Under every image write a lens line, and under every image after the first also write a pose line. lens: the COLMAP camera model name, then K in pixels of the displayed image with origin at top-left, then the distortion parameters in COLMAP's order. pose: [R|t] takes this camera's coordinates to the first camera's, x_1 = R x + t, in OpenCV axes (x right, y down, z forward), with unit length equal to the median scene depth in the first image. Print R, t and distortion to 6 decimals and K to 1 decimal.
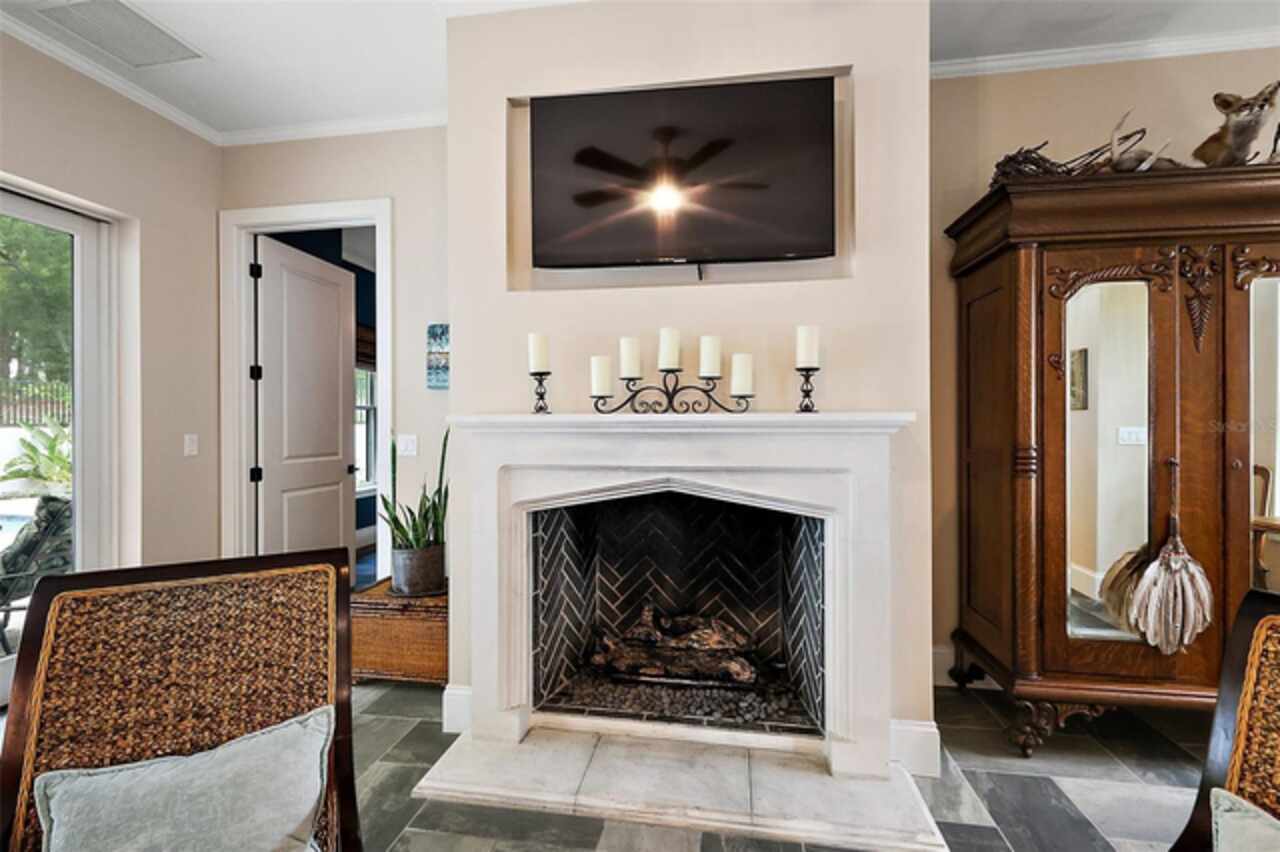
lens RADIAL K [[566.6, 0, 638.7], [0, 566.6, 433.6], [0, 0, 1]] dist [0.002029, -0.000277]
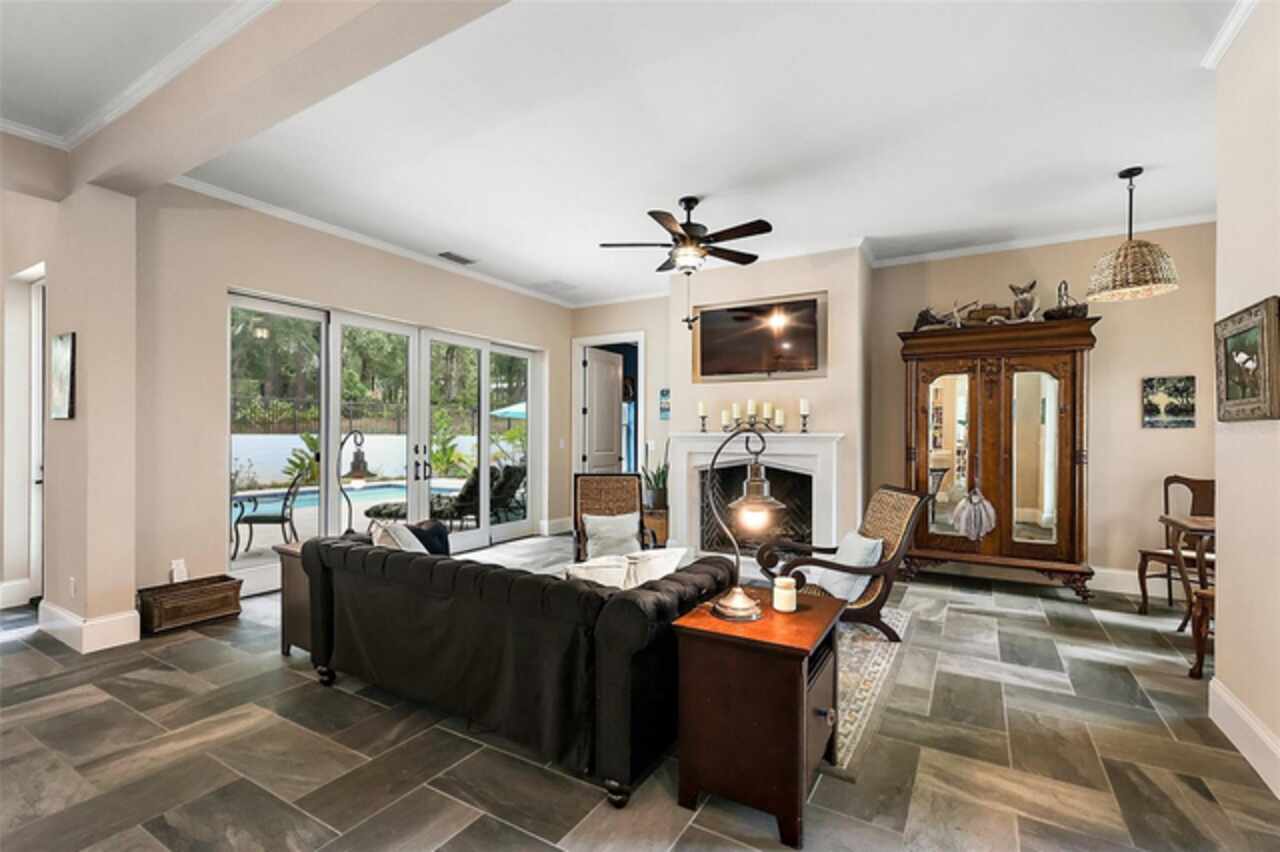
lens RADIAL K [[566.6, 0, 640.6], [0, 566.6, 434.2], [0, 0, 1]] dist [0.002029, -0.000277]
pose [[0.930863, 0.004801, -0.365337, 0.495738], [-0.009819, 0.999881, -0.011877, 0.006412], [0.365236, 0.014643, 0.930800, -1.482037]]
